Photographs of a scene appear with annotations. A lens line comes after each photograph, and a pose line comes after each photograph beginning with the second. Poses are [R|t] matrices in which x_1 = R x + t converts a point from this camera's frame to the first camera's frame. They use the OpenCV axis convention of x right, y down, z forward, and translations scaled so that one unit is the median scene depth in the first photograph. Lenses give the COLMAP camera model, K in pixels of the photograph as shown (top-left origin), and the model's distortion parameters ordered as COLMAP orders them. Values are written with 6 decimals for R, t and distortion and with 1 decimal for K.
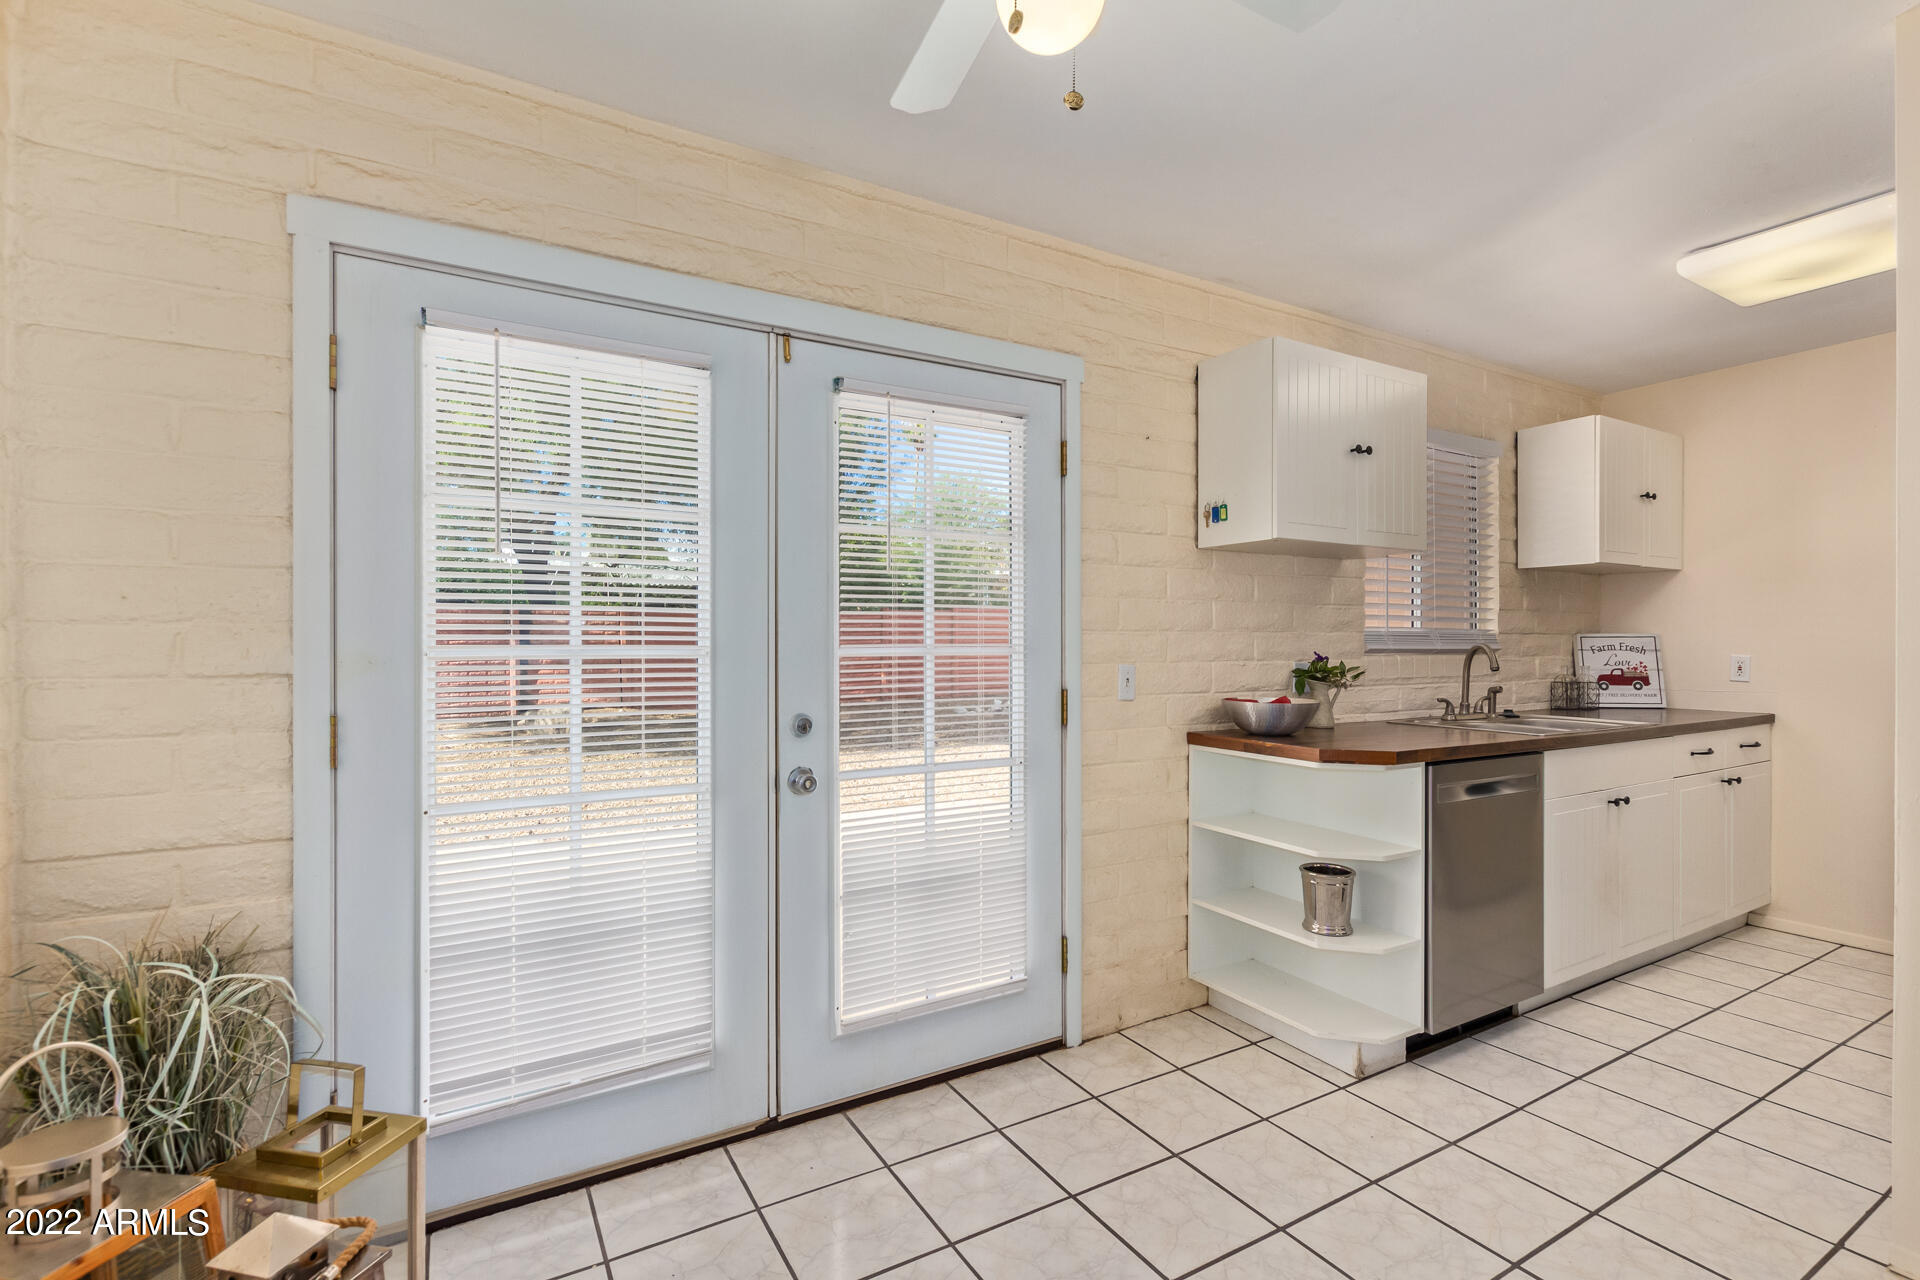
lens RADIAL K [[867.0, 0, 958.0], [0, 867.0, 649.1], [0, 0, 1]] dist [0.000385, 0.000129]
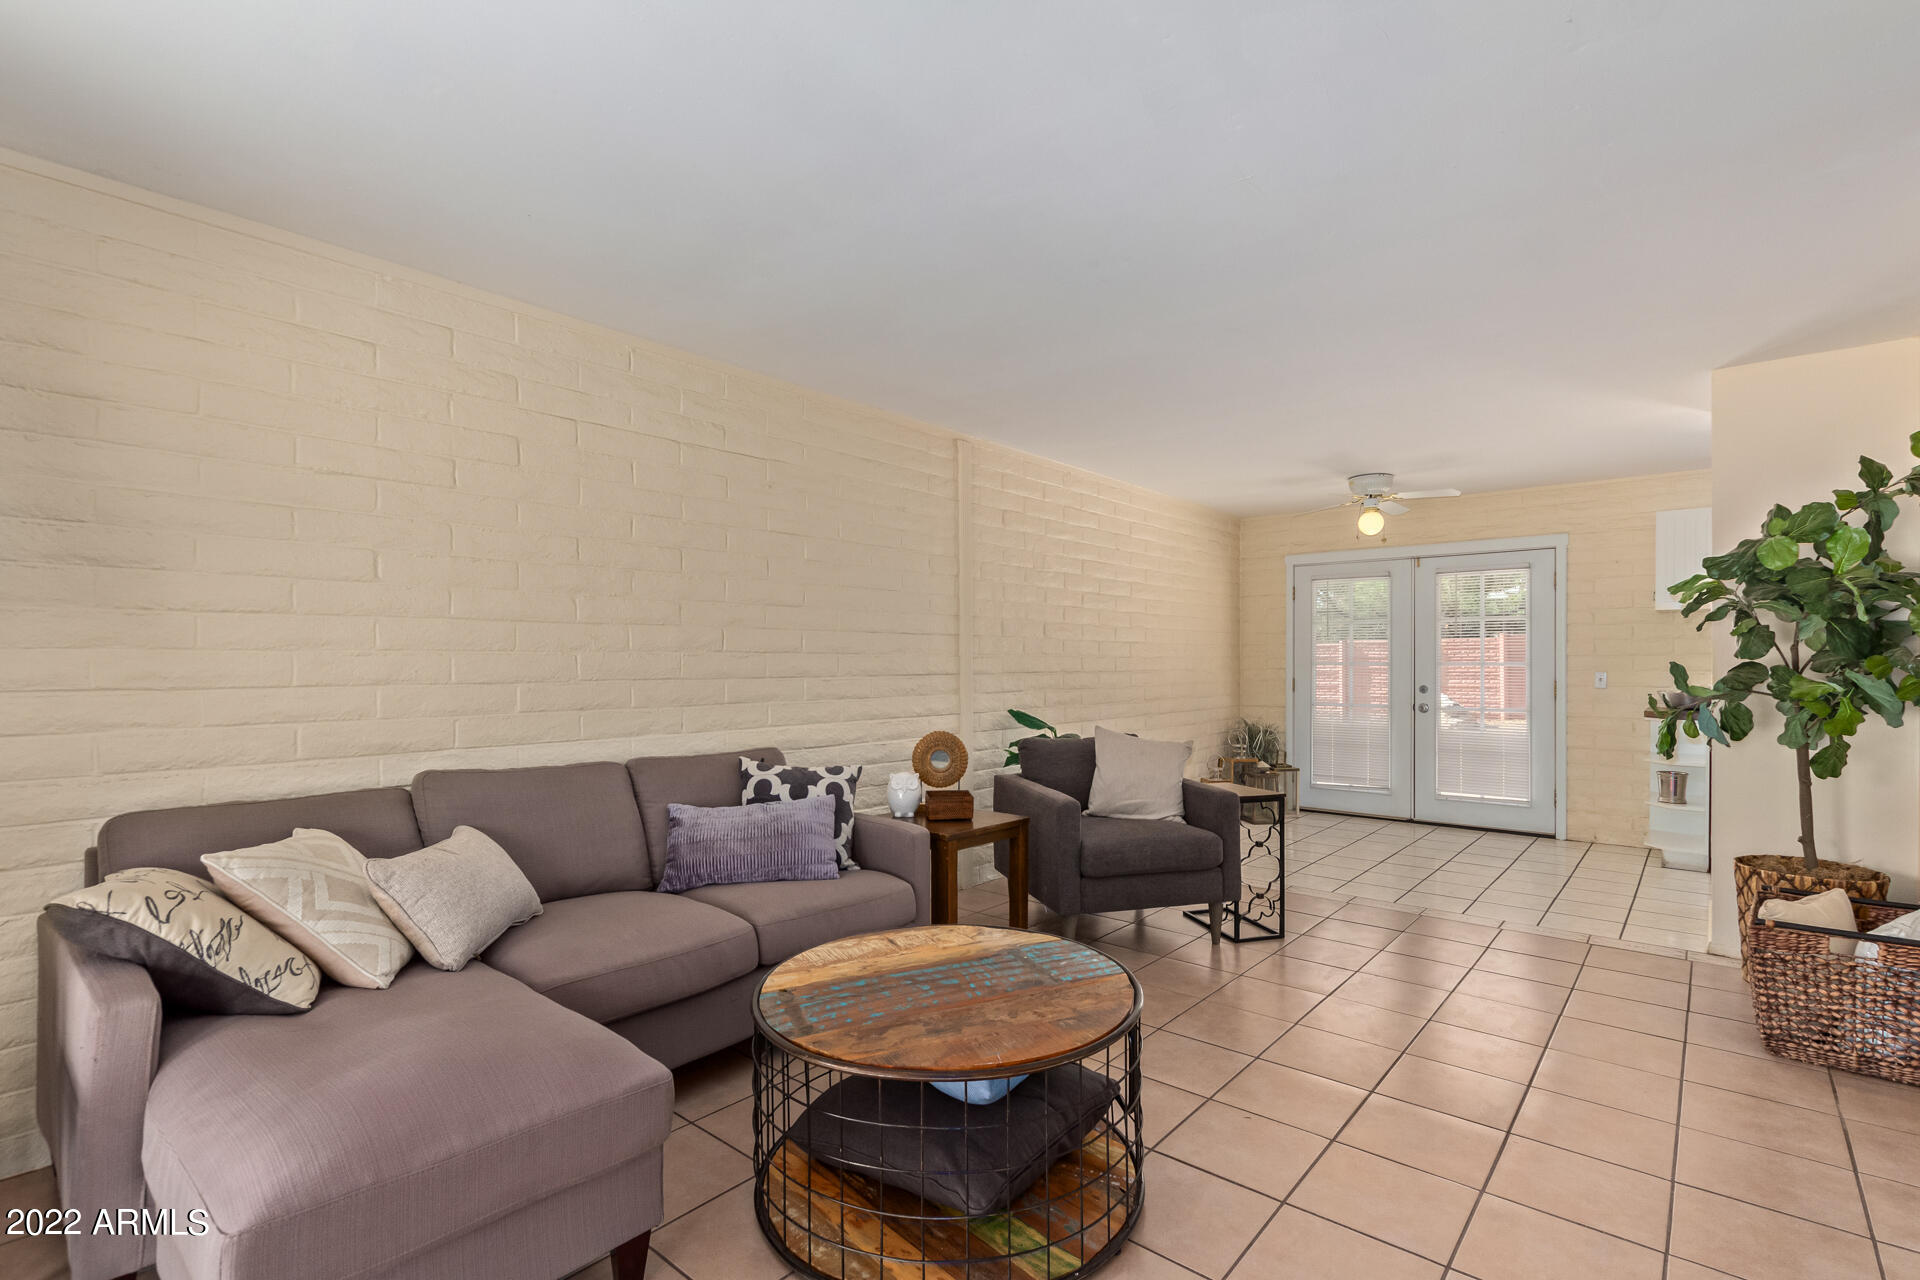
lens RADIAL K [[888.0, 0, 960.0], [0, 888.0, 640.0], [0, 0, 1]] dist [-0.000254, -0.000010]
pose [[0.327021, -0.018225, -0.944841, 1.798311], [-0.006612, 0.999745, -0.021573, -0.002752], [0.944994, 0.013302, 0.326817, -1.227022]]
